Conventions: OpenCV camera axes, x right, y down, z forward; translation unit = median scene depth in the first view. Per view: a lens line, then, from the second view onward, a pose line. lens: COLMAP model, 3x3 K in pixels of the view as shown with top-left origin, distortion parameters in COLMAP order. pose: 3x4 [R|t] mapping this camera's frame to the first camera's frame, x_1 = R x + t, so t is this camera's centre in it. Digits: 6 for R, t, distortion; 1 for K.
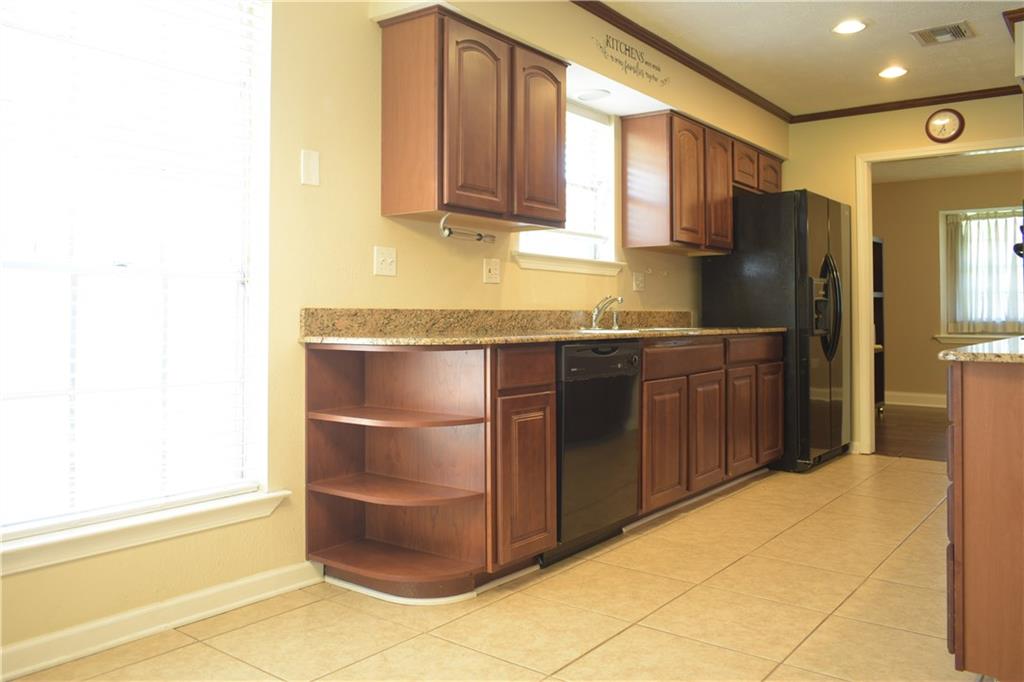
lens RADIAL K [[792.6, 0, 512.1], [0, 792.6, 307.6], [0, 0, 1]] dist [-0.001244, 0.001530]
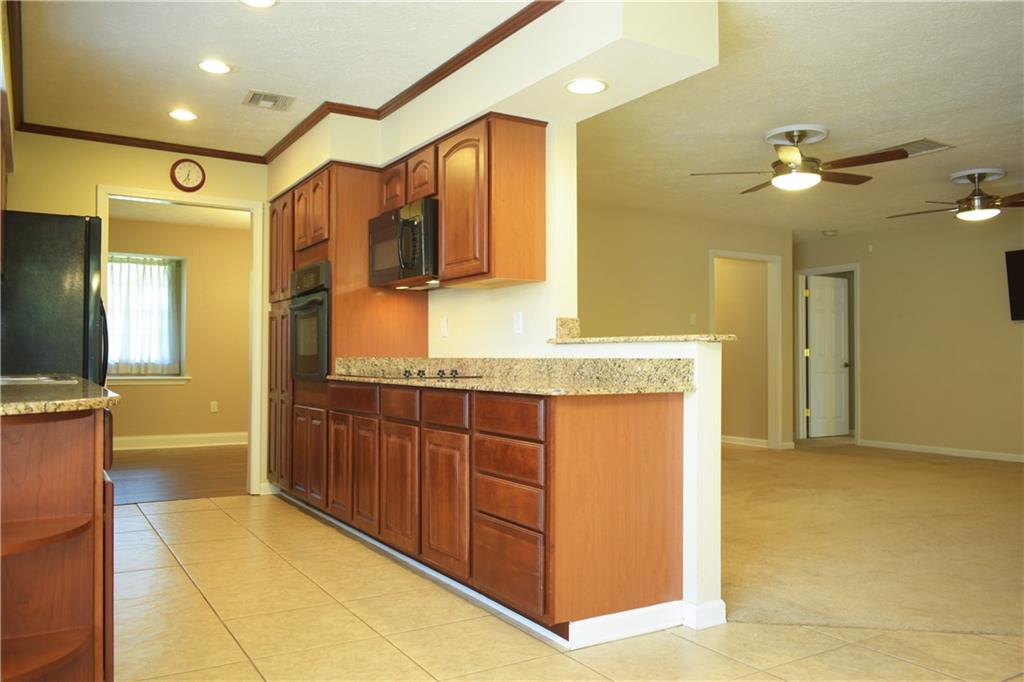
lens RADIAL K [[815.7, 0, 512.0], [0, 815.7, 341.0], [0, 0, 1]] dist [-0.005598, -0.002457]
pose [[0.367284, 0.016069, 0.929970, -0.502107], [-0.008308, 0.999868, -0.013996, -0.001860], [-0.930072, -0.002586, 0.367368, 0.373074]]
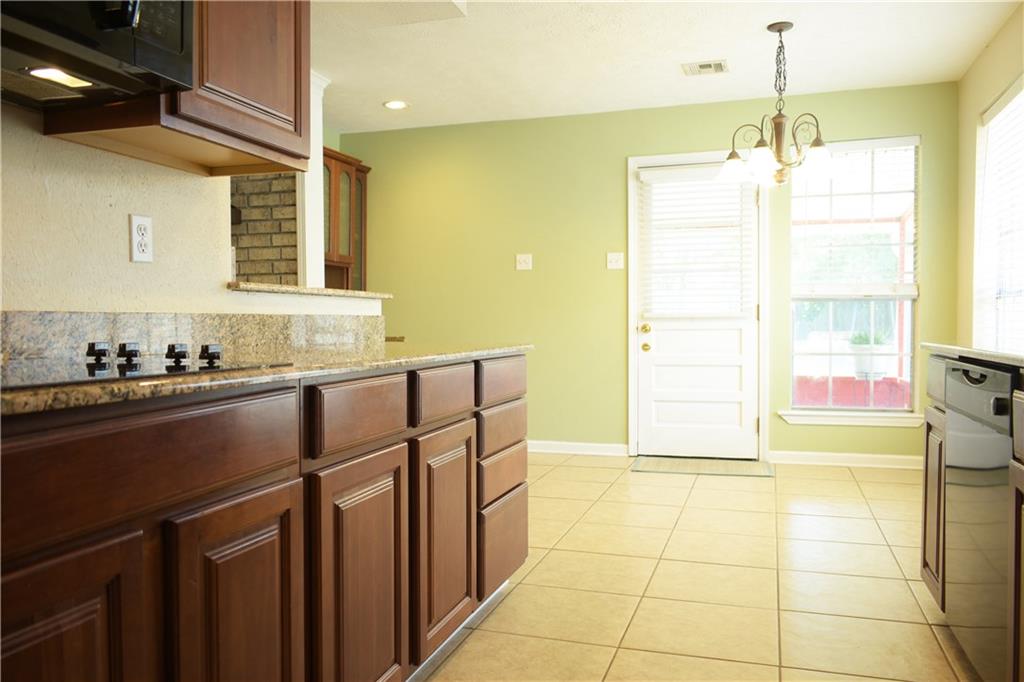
lens RADIAL K [[815.7, 0, 512.0], [0, 815.7, 341.0], [0, 0, 1]] dist [-0.005598, -0.002457]
pose [[-0.939123, -0.005554, -0.343537, 0.736832], [-0.013750, 0.999676, 0.021425, 0.012388], [0.343307, 0.024844, -0.938895, 1.602607]]
